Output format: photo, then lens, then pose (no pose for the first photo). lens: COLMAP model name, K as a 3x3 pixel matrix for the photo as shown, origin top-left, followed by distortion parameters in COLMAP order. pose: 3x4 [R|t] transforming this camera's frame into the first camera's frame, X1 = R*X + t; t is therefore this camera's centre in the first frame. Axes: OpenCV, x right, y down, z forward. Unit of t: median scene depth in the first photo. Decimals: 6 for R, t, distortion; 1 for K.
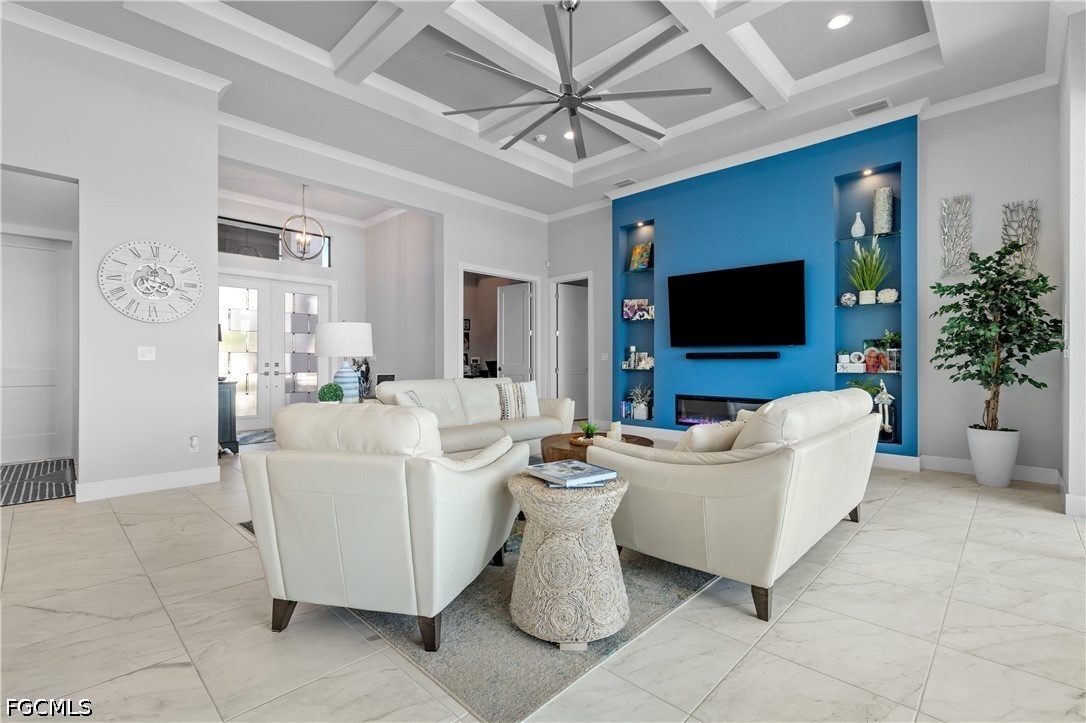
lens RADIAL K [[482.5, 0, 545.6], [0, 482.5, 360.8], [0, 0, 1]] dist [0.004322, 0.000169]
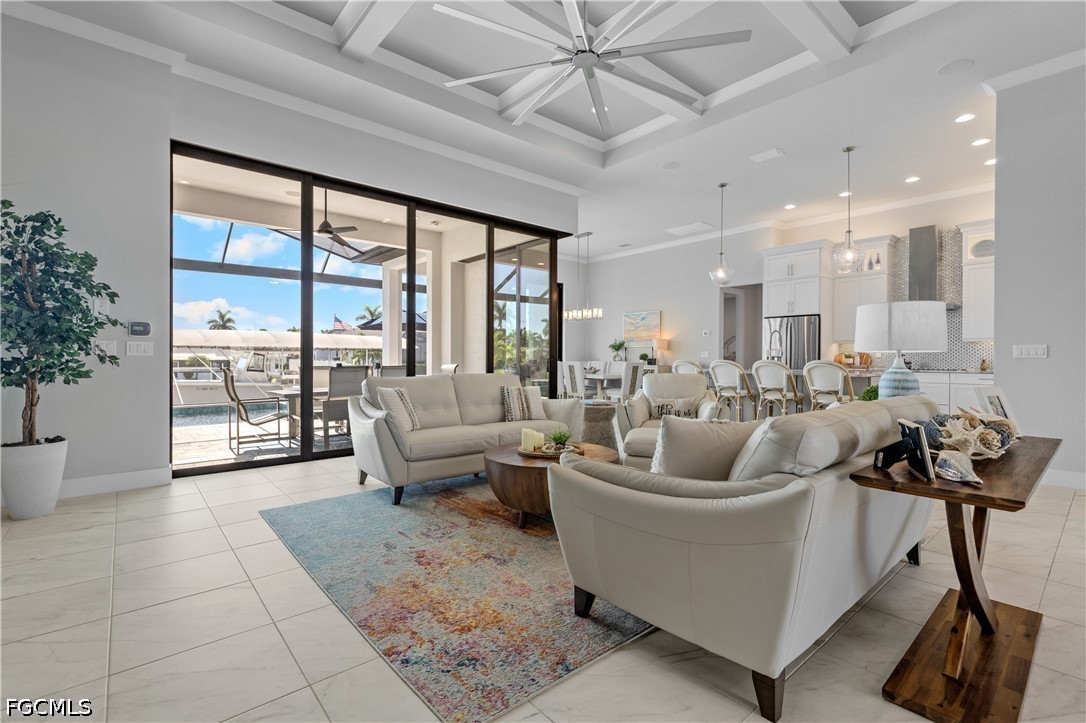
lens RADIAL K [[494.6, 0, 543.0], [0, 494.6, 361.5], [0, 0, 1]] dist [0.018548, 0.000026]
pose [[-0.995424, -0.002533, 0.095526, 0.033275], [-0.001740, 0.999963, 0.008384, 0.001974], [-0.095544, 0.008180, -0.995392, 1.453958]]
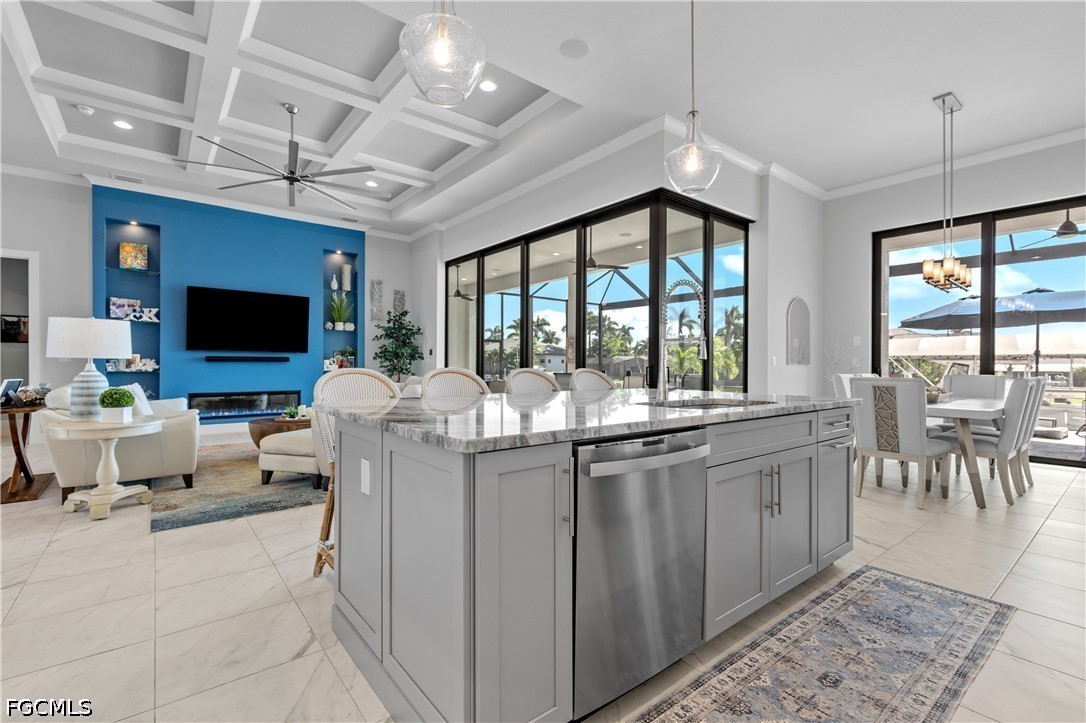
lens RADIAL K [[490.0, 0, 541.4], [0, 490.0, 366.8], [0, 0, 1]] dist [0.006006, 0.000227]
pose [[0.135084, -0.004966, 0.990822, -0.962781], [-0.004664, 0.999973, 0.005648, -0.001680], [-0.990823, -0.005384, 0.135058, 0.064081]]
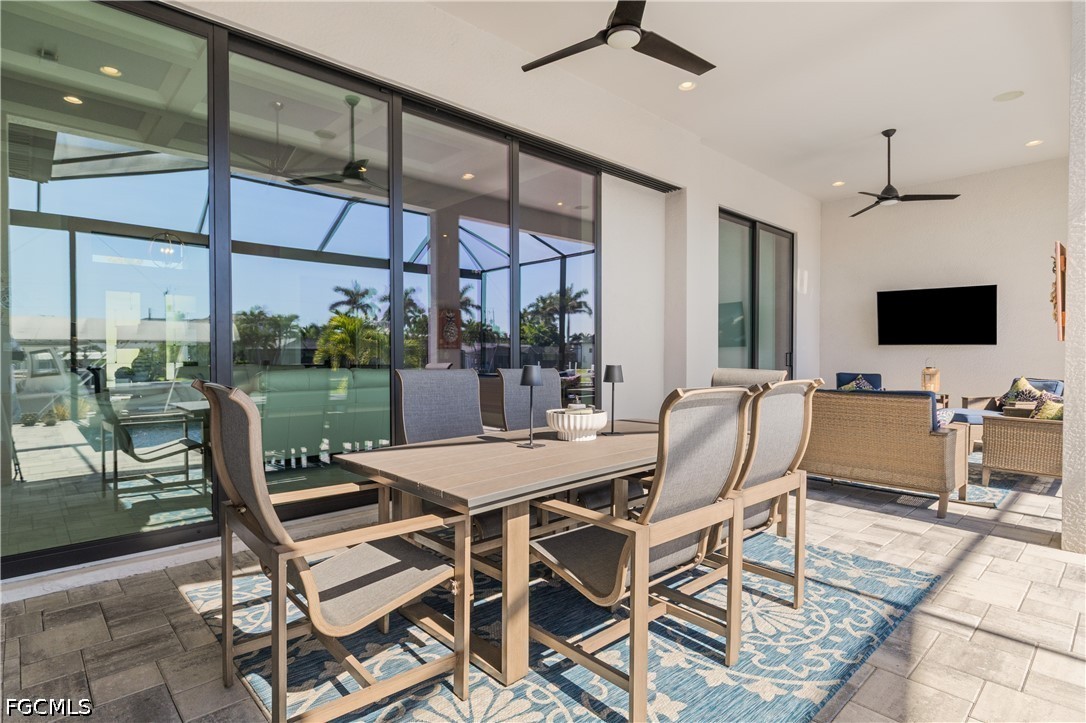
lens RADIAL K [[557.5, 0, 543.0], [0, 557.5, 361.5], [0, 0, 1]] dist [-0.000433, -0.000082]
pose [[0.998496, 0.000622, -0.054814, 0.717569], [0.000120, 0.999909, 0.013521, 0.009895], [0.054817, -0.013507, 0.998405, -0.499286]]
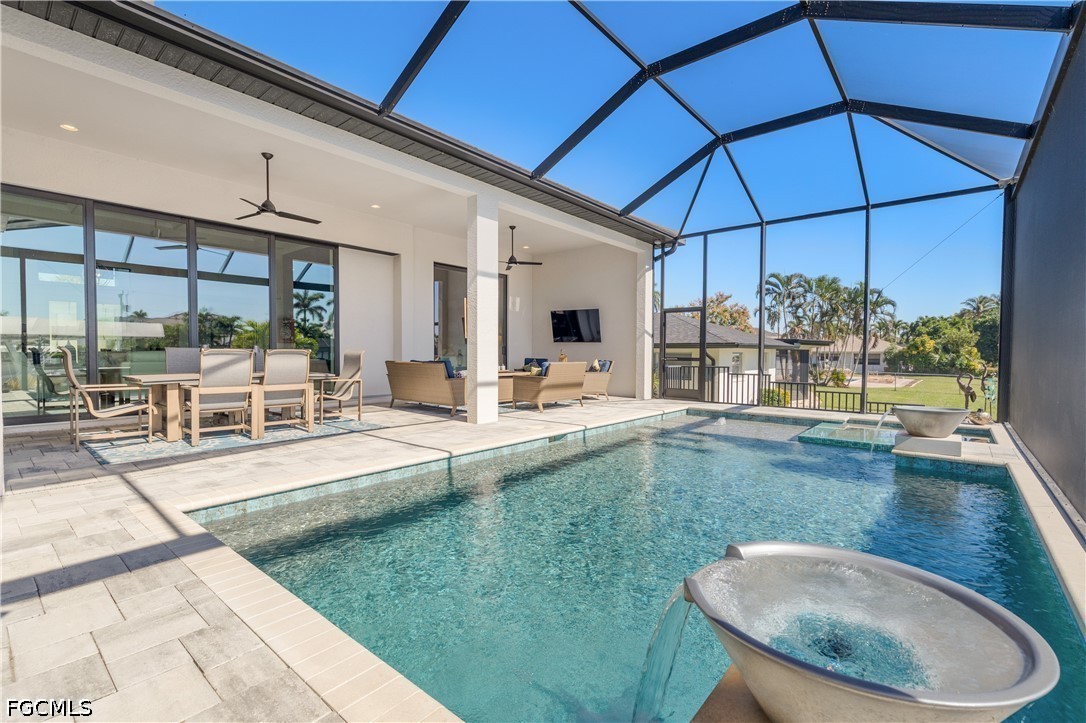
lens RADIAL K [[485.7, 0, 543.9], [0, 485.7, 364.1], [0, 0, 1]] dist [0.003964, -0.000338]
pose [[0.998272, 0.002664, 0.058699, 1.450073], [-0.004099, 0.999695, 0.024335, 0.034413], [-0.058617, -0.024534, 0.997979, -1.259269]]
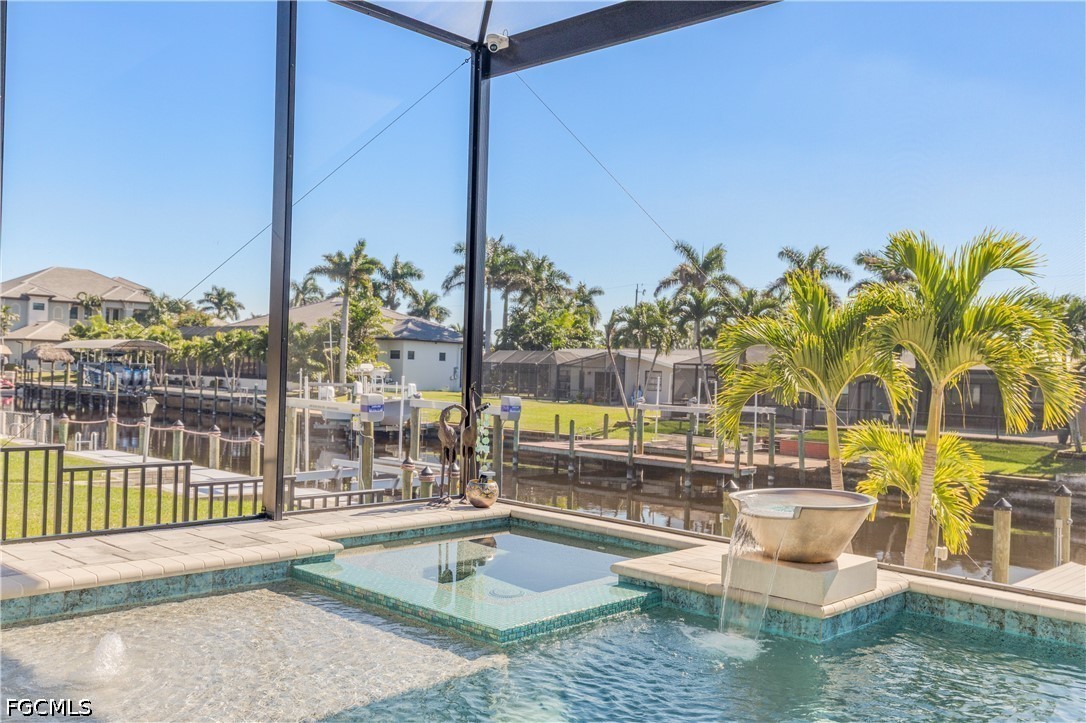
lens RADIAL K [[953.1, 0, 543.0], [0, 953.1, 361.5], [0, 0, 1]] dist [0.002353, 0.005261]
pose [[0.006233, 0.007751, 0.999951, 1.404445], [-0.032201, 0.999453, -0.007547, 0.035788], [-0.999462, -0.032152, 0.006479, 0.000873]]
